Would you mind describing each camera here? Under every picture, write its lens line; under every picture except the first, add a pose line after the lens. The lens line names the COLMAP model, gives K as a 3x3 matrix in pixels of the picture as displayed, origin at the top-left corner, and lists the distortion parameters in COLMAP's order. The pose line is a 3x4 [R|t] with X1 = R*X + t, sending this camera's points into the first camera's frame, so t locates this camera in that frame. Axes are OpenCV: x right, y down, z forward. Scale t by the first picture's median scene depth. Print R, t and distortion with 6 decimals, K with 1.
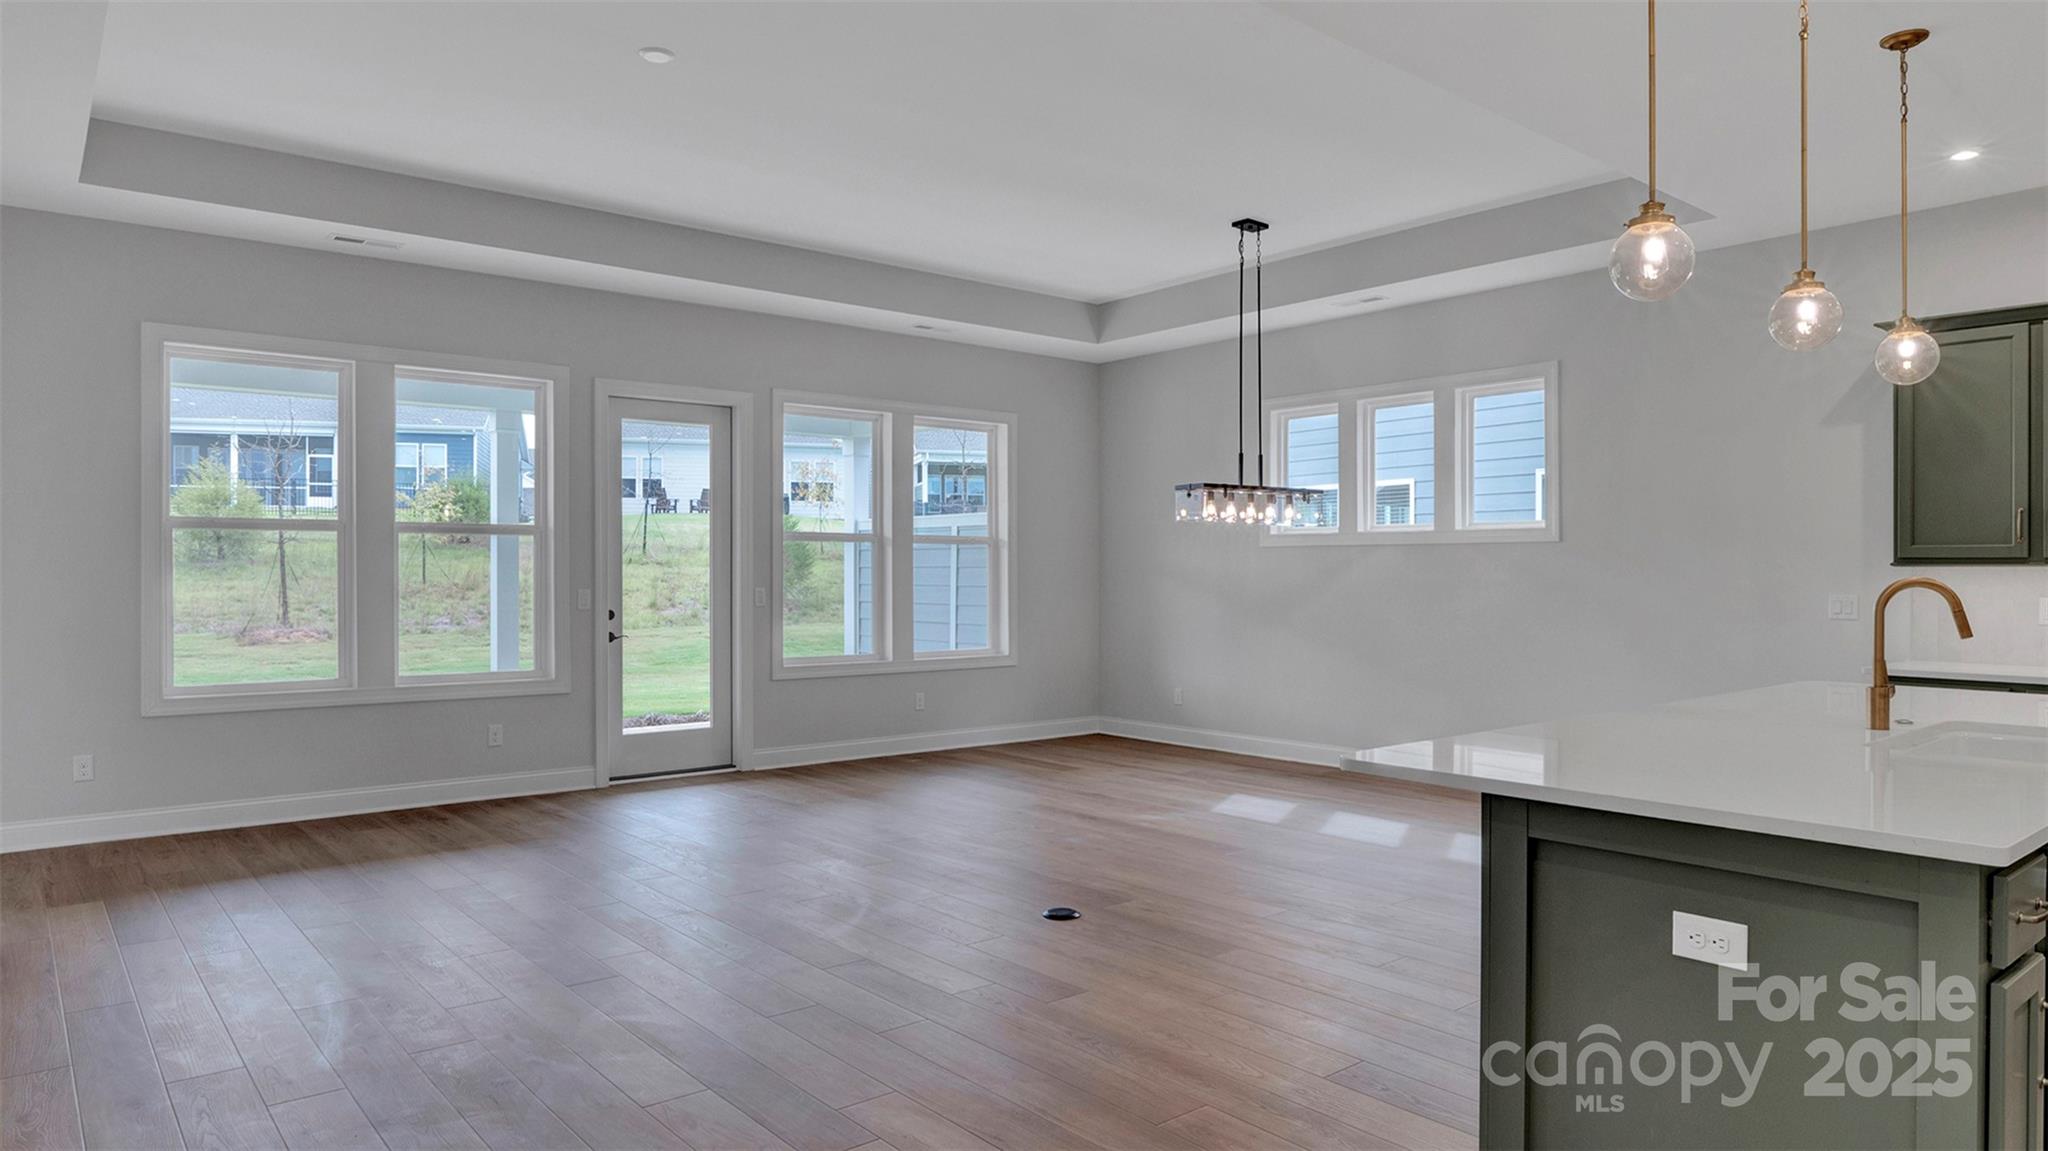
lens RADIAL K [[1261.0, 0, 1024.0], [0, 1261.0, 575.5], [0, 0, 1]] dist [-0.002466, -0.002202]
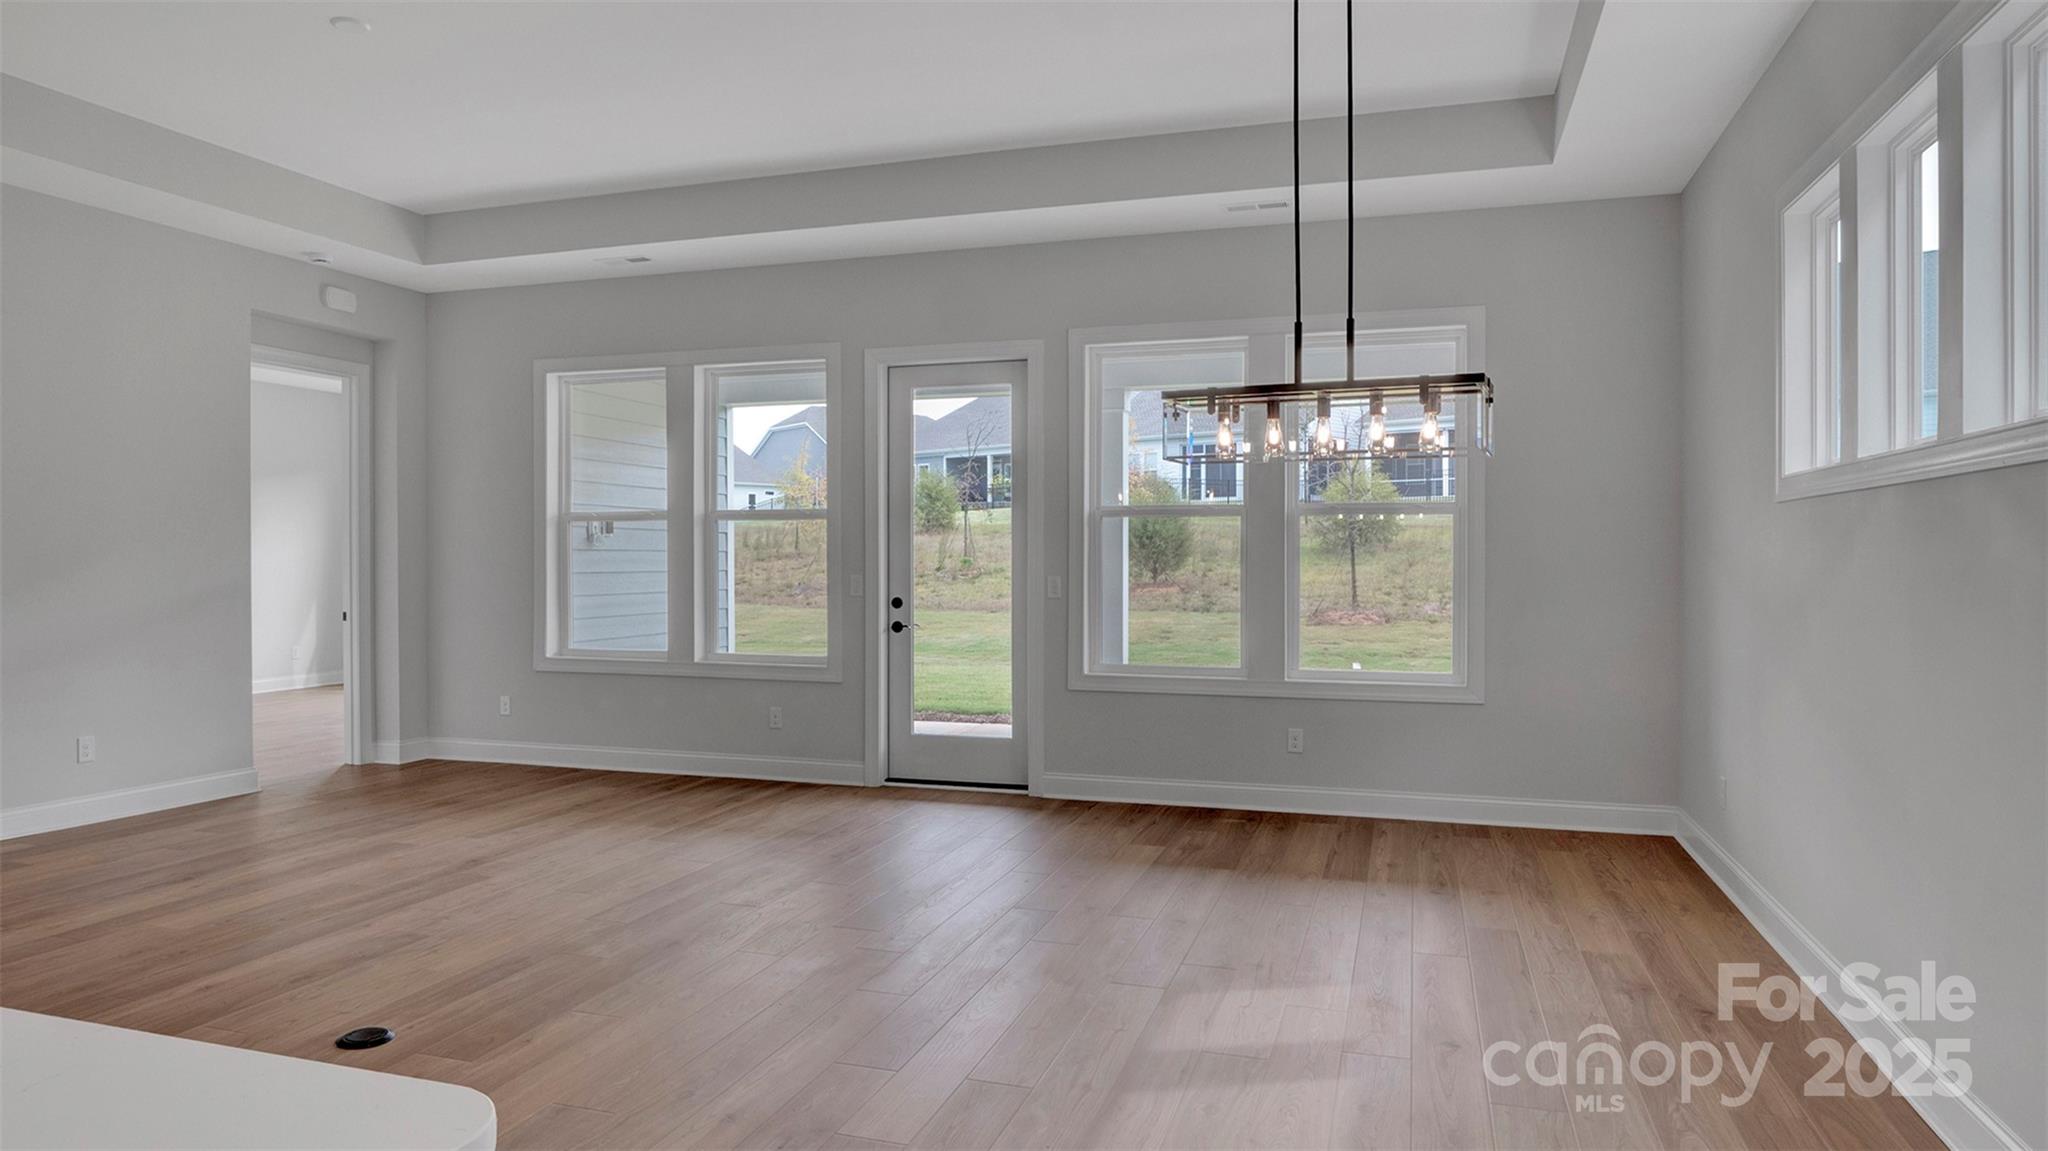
lens RADIAL K [[1261.0, 0, 1024.0], [0, 1261.0, 575.5], [0, 0, 1]] dist [-0.002466, -0.002202]
pose [[0.530013, 0.011583, -0.847910, 0.510559], [-0.002060, 0.999921, 0.012372, -0.000546], [0.847987, -0.004810, 0.529995, 0.592761]]
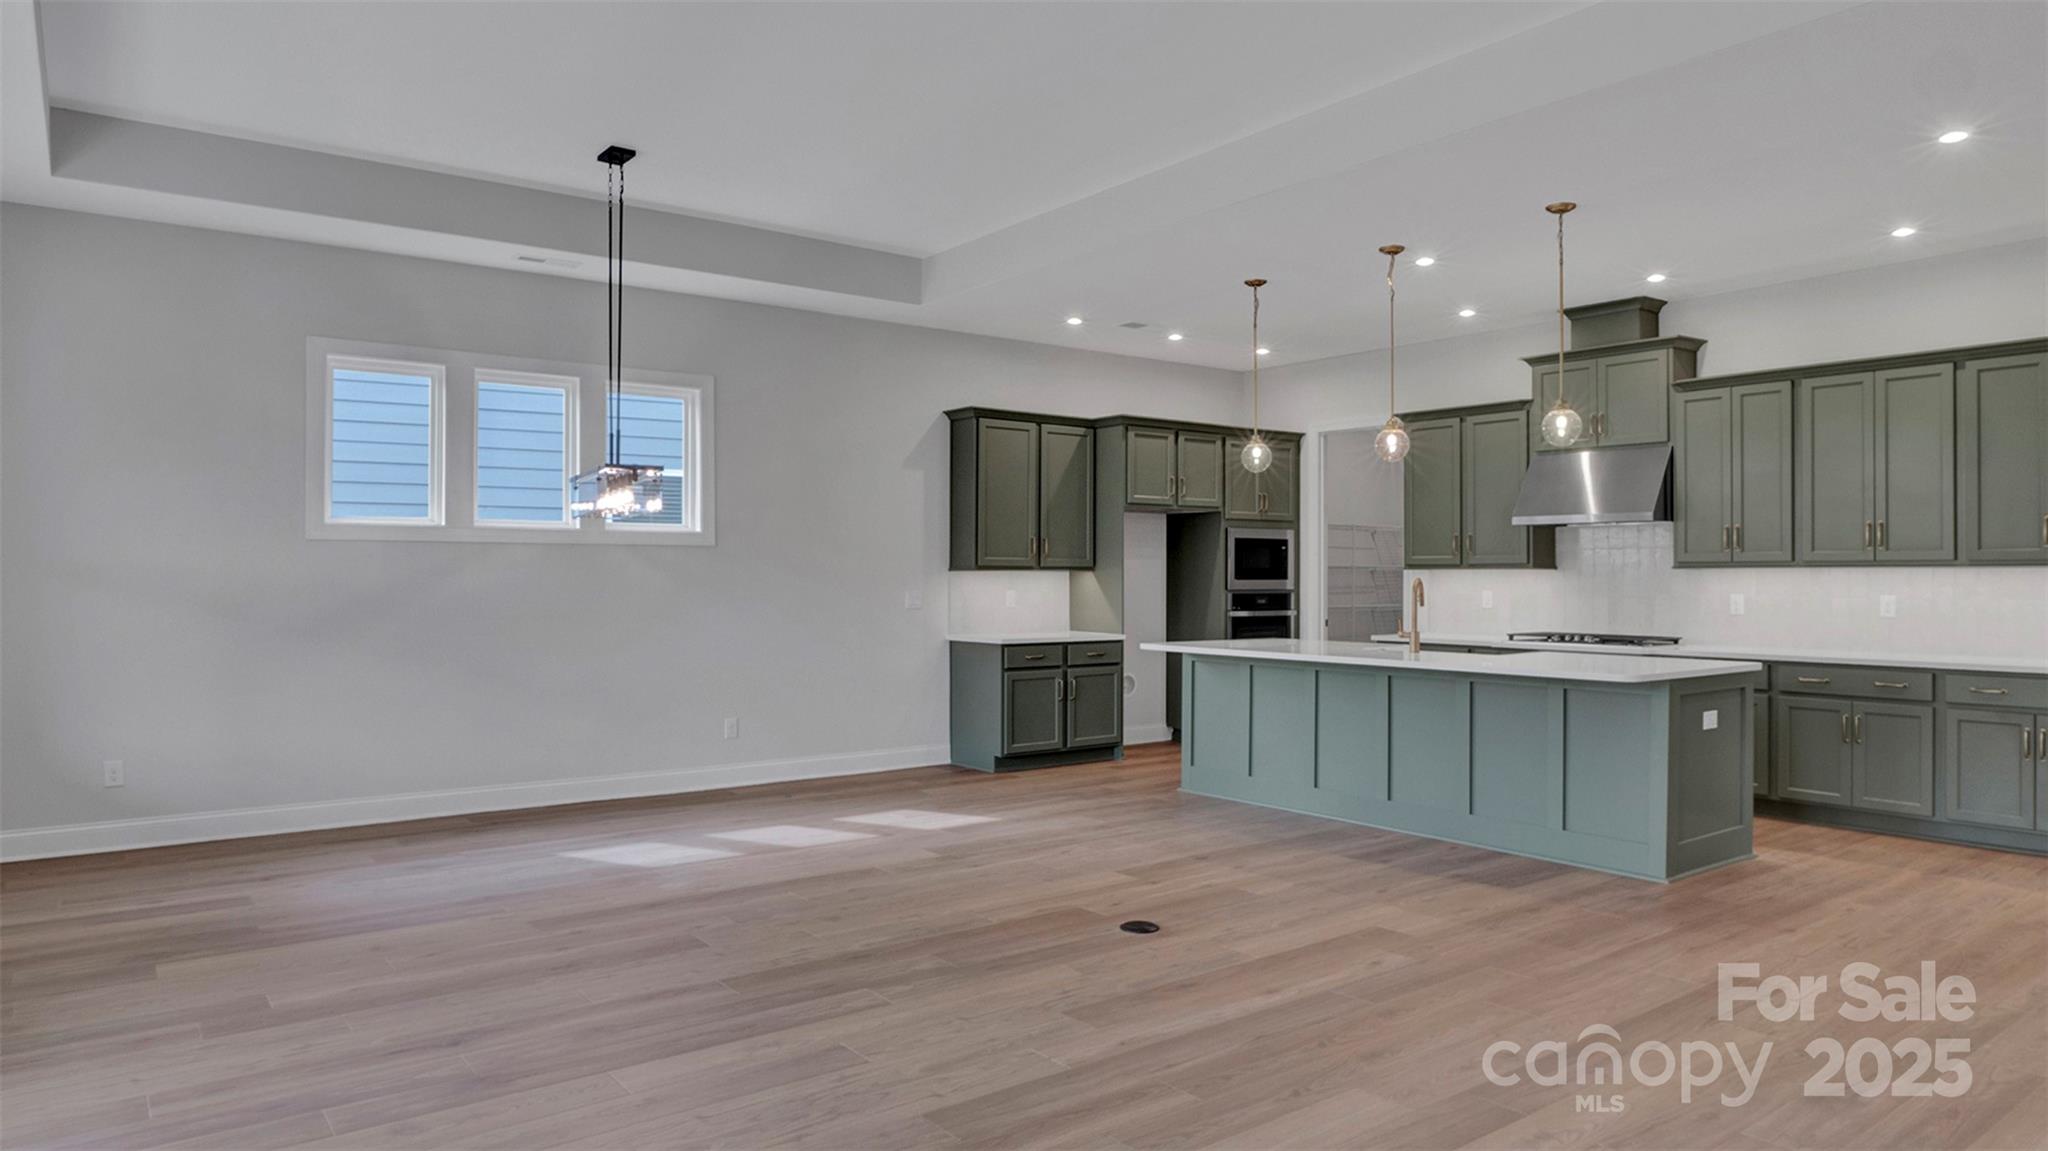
lens RADIAL K [[1261.0, 0, 1024.0], [0, 1261.0, 575.5], [0, 0, 1]] dist [-0.002466, -0.002202]
pose [[0.046769, 0.006884, 0.998882, -0.590592], [0.000741, 0.999976, -0.006926, 0.004721], [-0.998905, 0.001064, 0.046763, 0.656943]]
